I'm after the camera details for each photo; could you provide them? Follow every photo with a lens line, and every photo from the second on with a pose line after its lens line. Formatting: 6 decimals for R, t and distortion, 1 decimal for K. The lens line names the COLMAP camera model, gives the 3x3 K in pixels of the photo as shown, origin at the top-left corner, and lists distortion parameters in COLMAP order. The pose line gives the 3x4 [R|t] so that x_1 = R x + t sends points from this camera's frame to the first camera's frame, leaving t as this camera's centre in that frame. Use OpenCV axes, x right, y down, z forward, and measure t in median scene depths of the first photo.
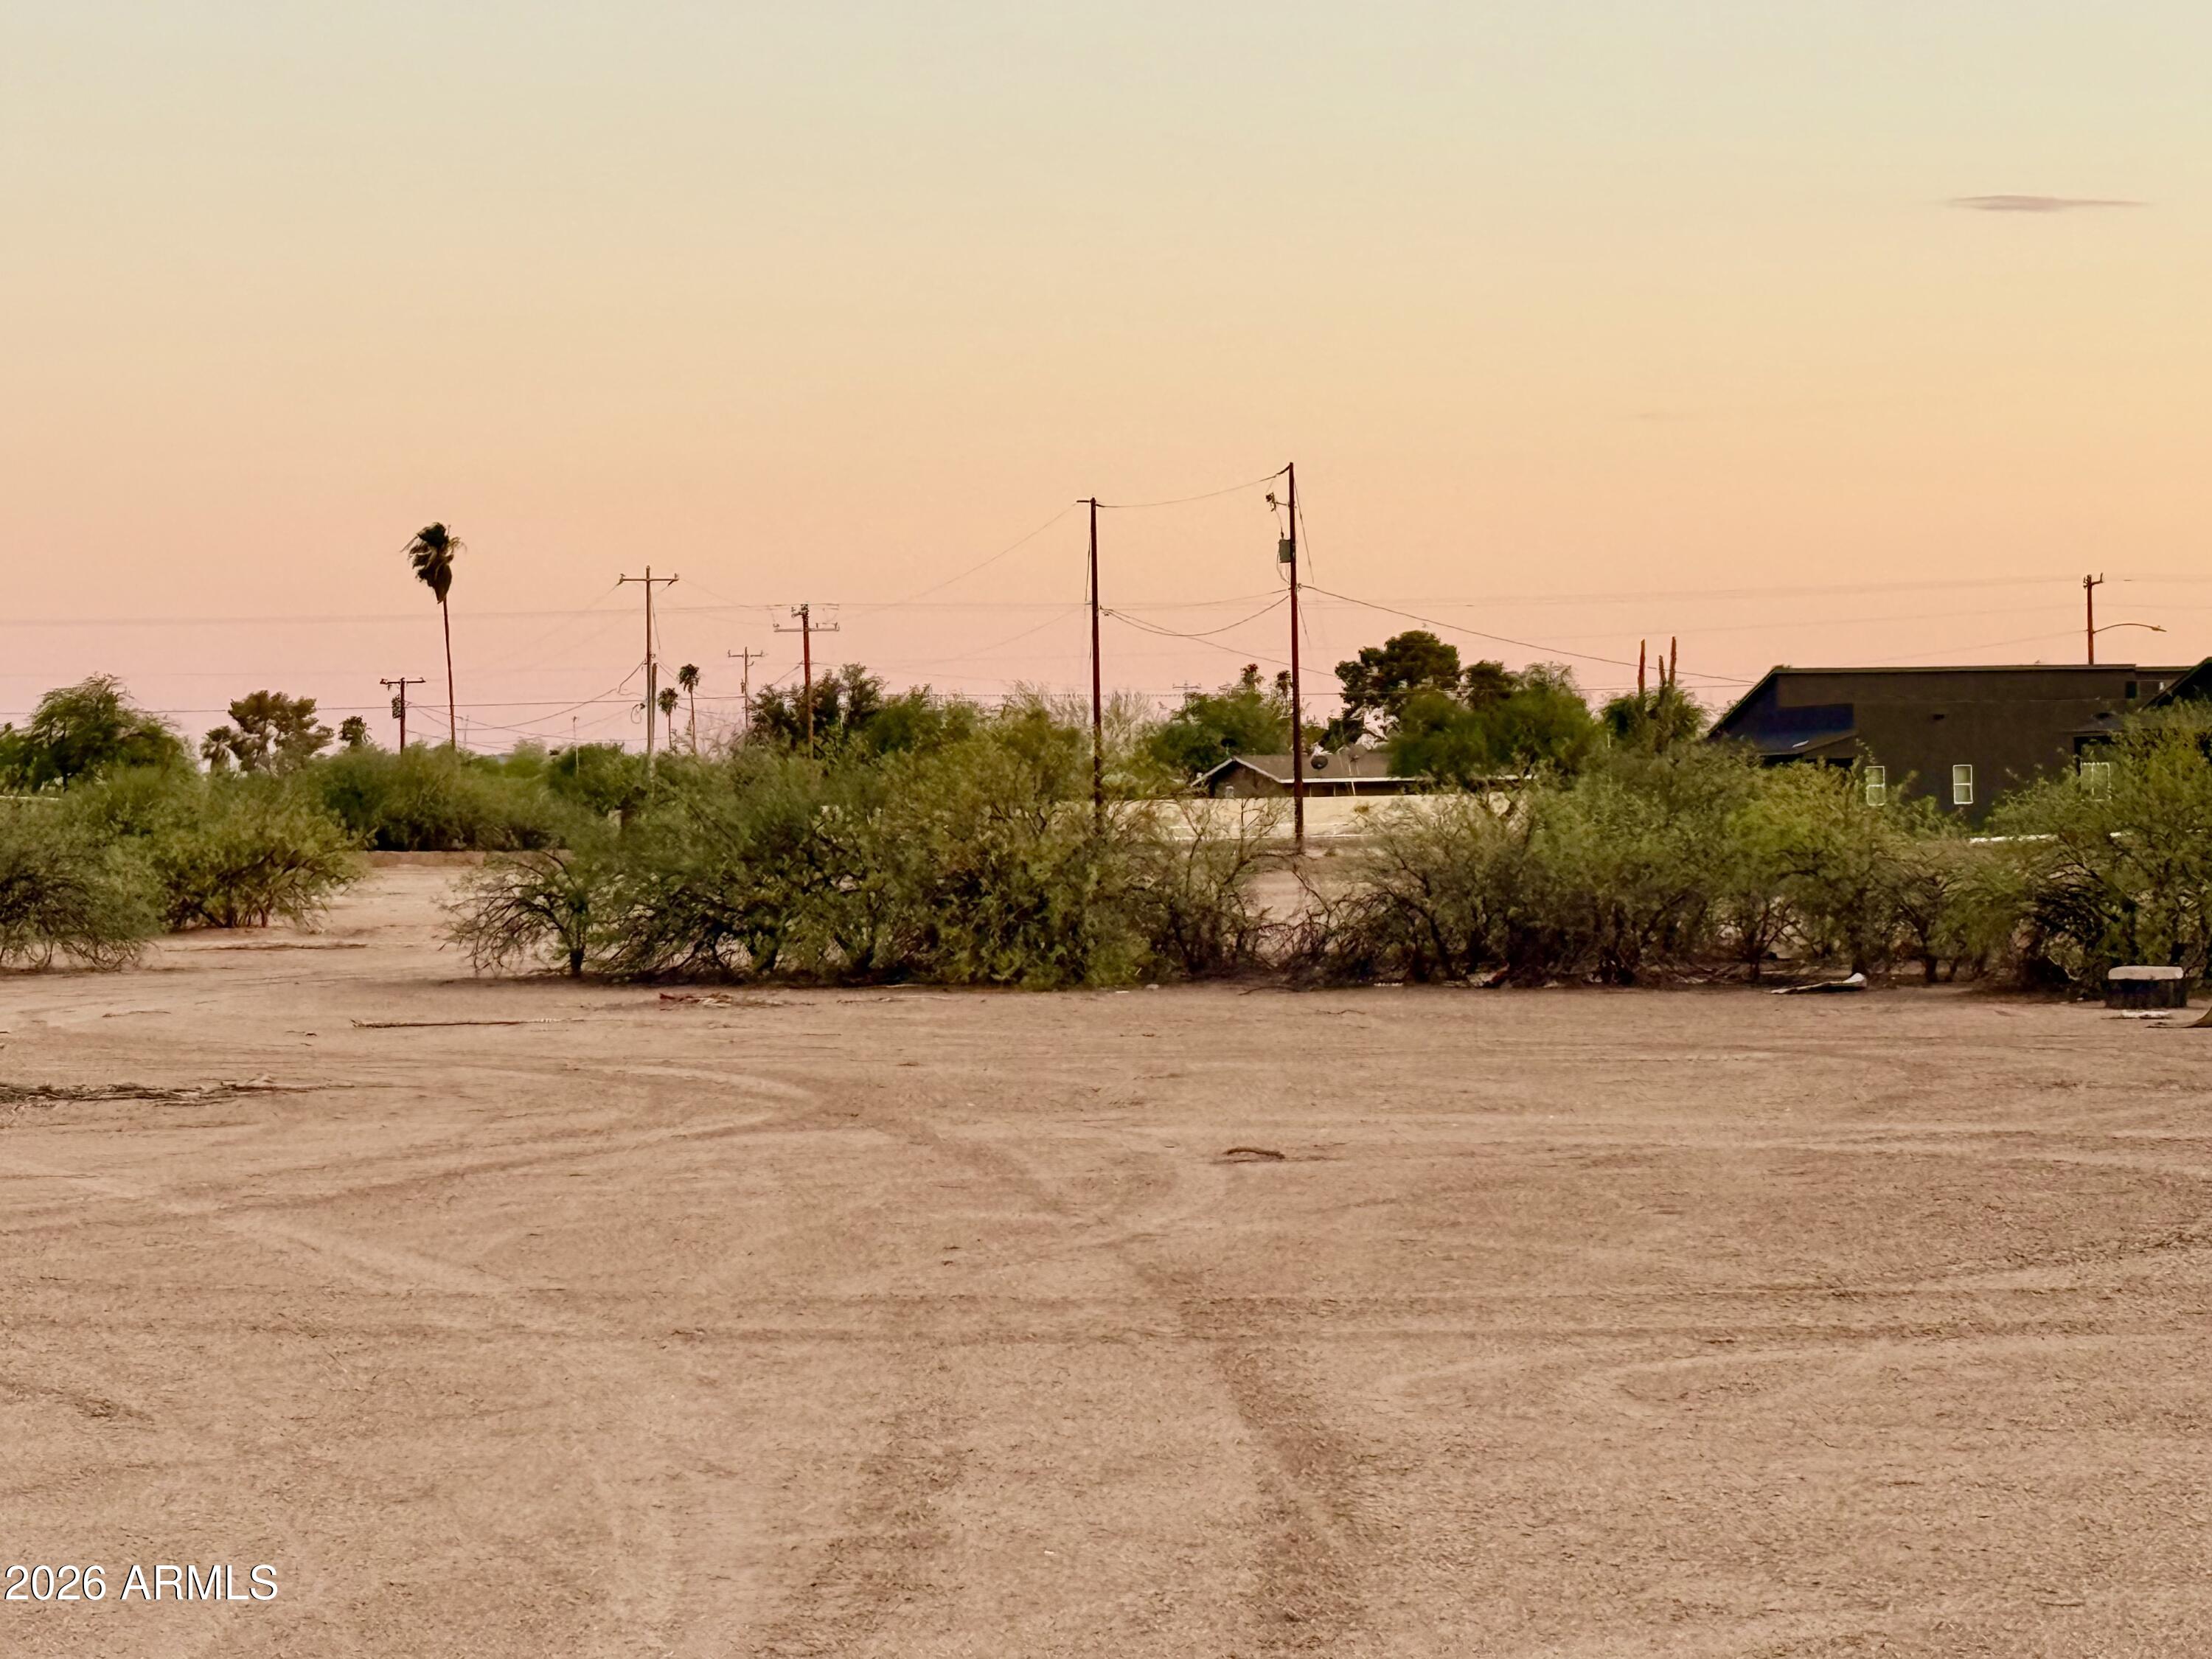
lens RADIAL K [[6459.9, 0, 1106.0], [0, 6459.9, 829.5], [0, 0, 1]] dist [0.092563, 0.819876]
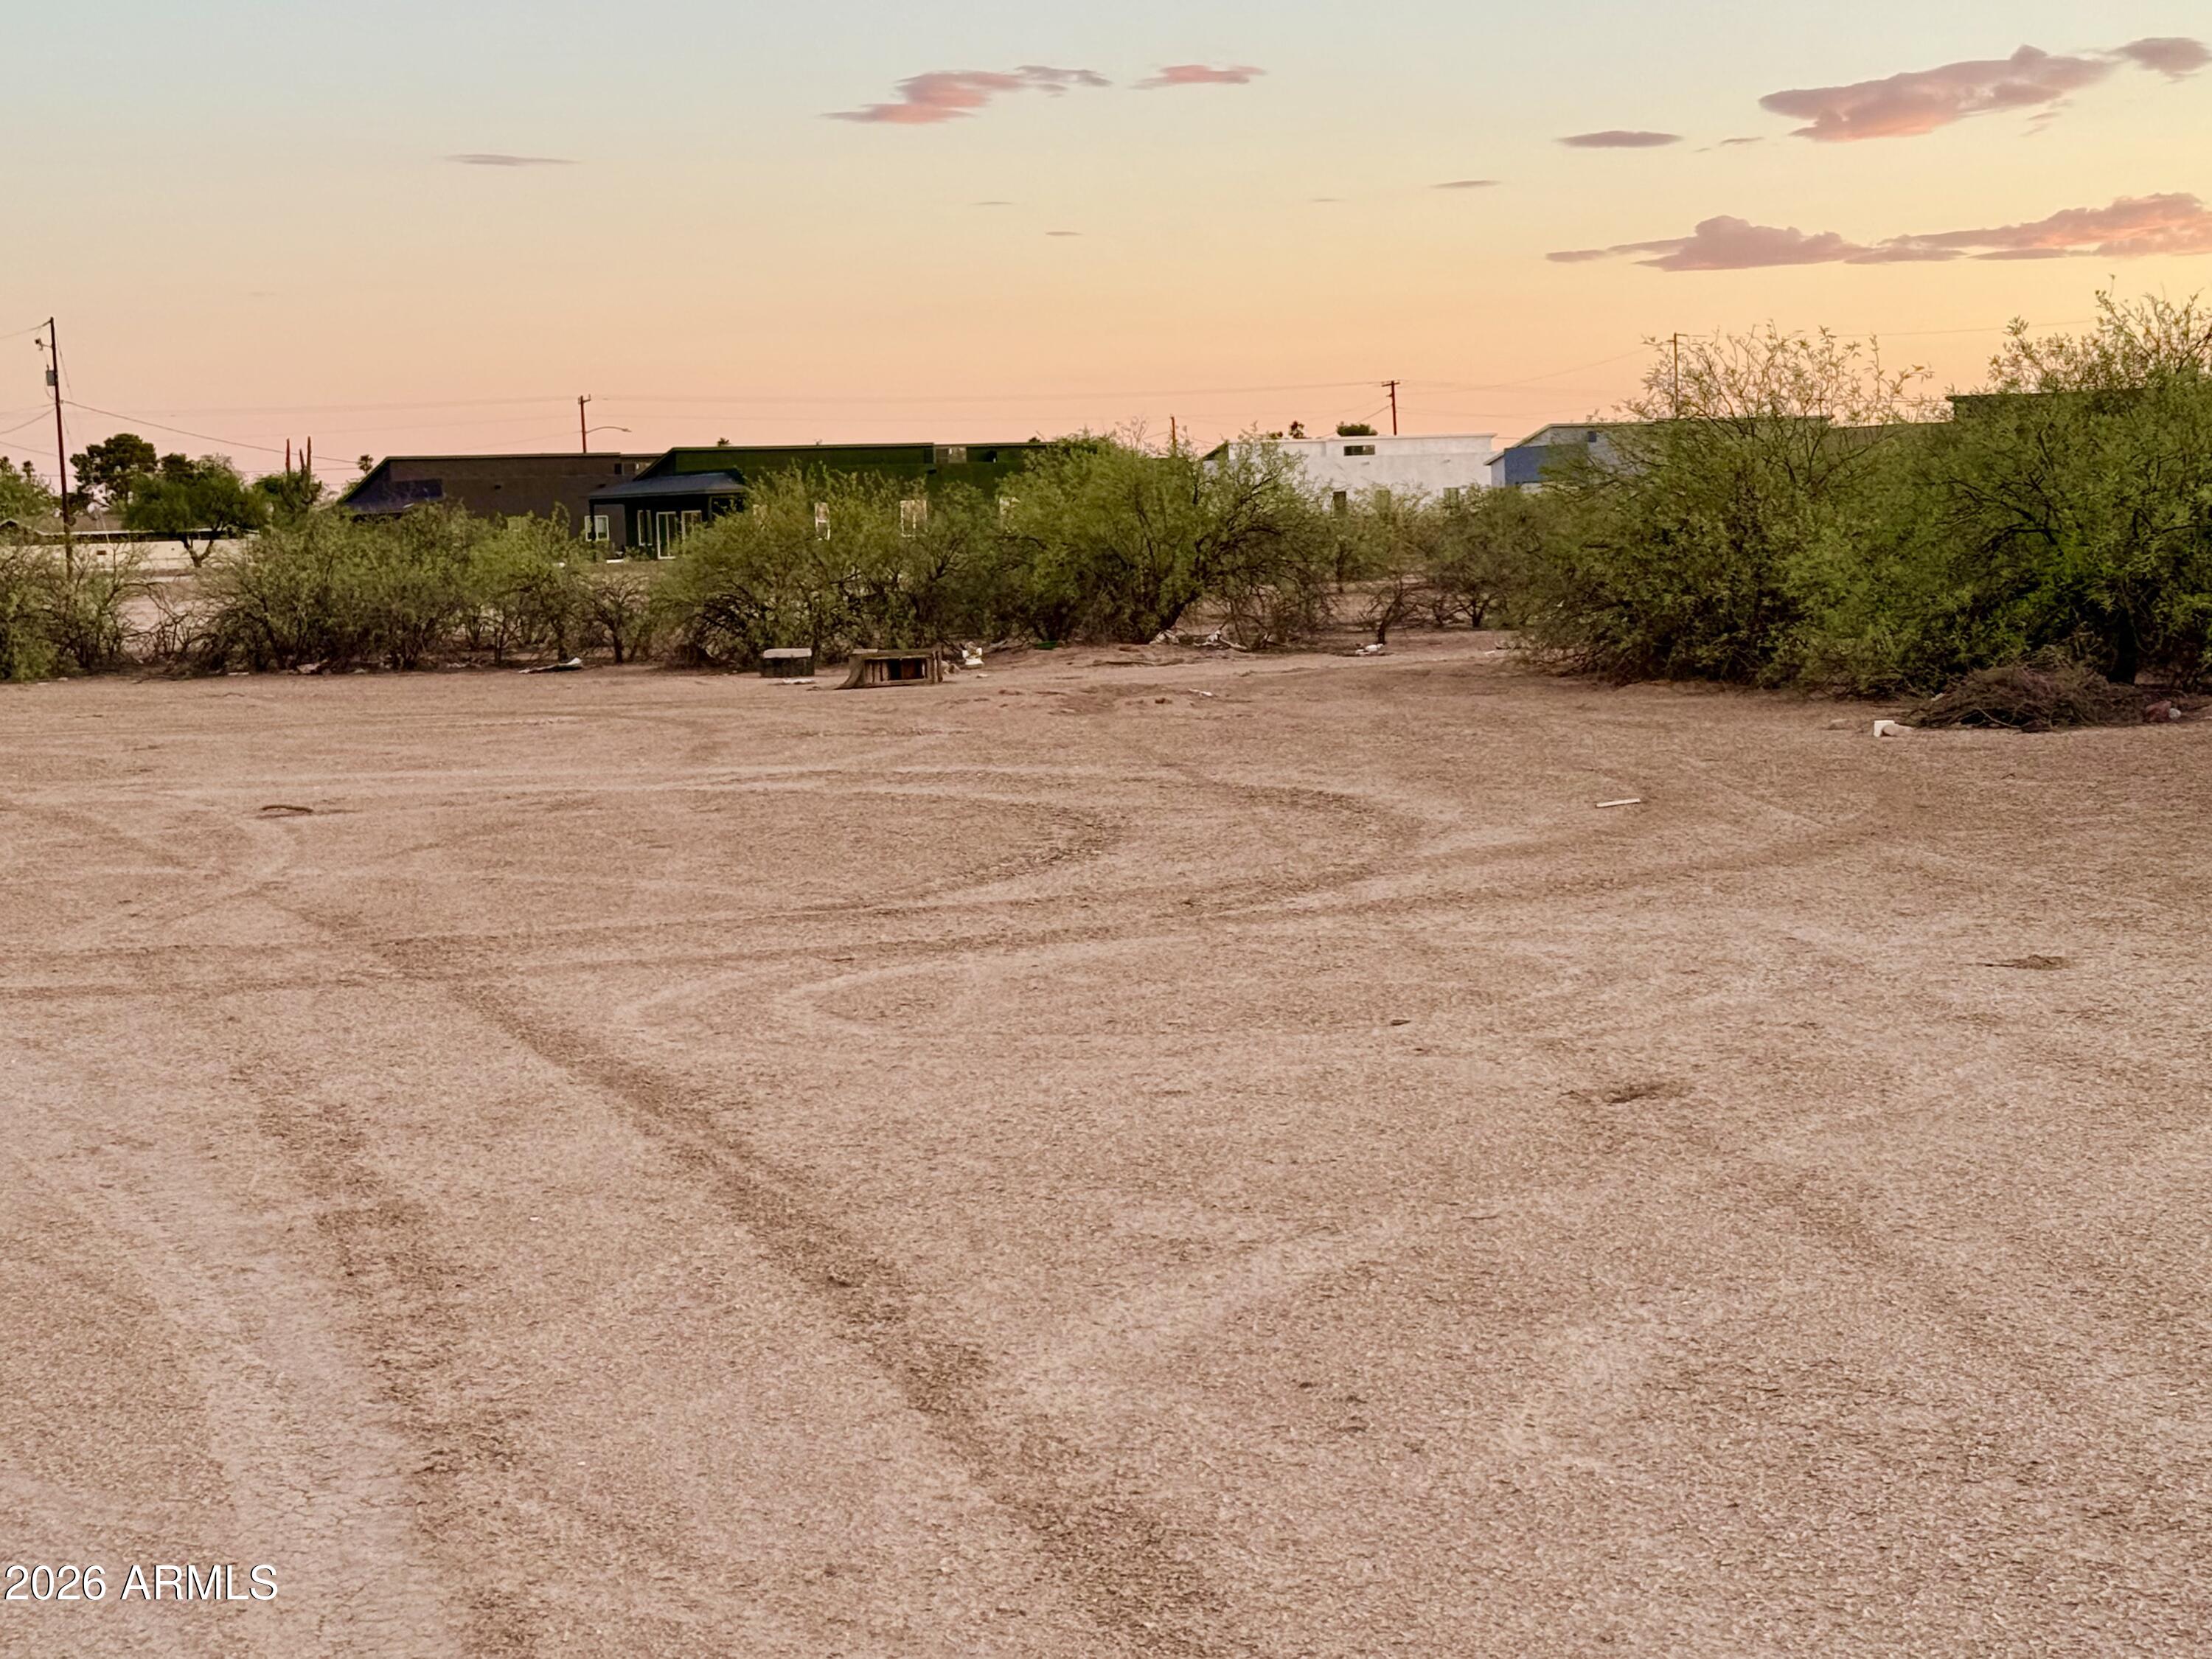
lens RADIAL K [[3760.7, 0, 1106.0], [0, 3760.7, 829.5], [0, 0, 1]] dist [0.142420, -0.076468]
pose [[0.944923, -0.042086, 0.324576, -0.046260], [0.018779, 0.997036, 0.074609, -0.000590], [-0.326754, -0.064405, 0.942913, 0.133354]]
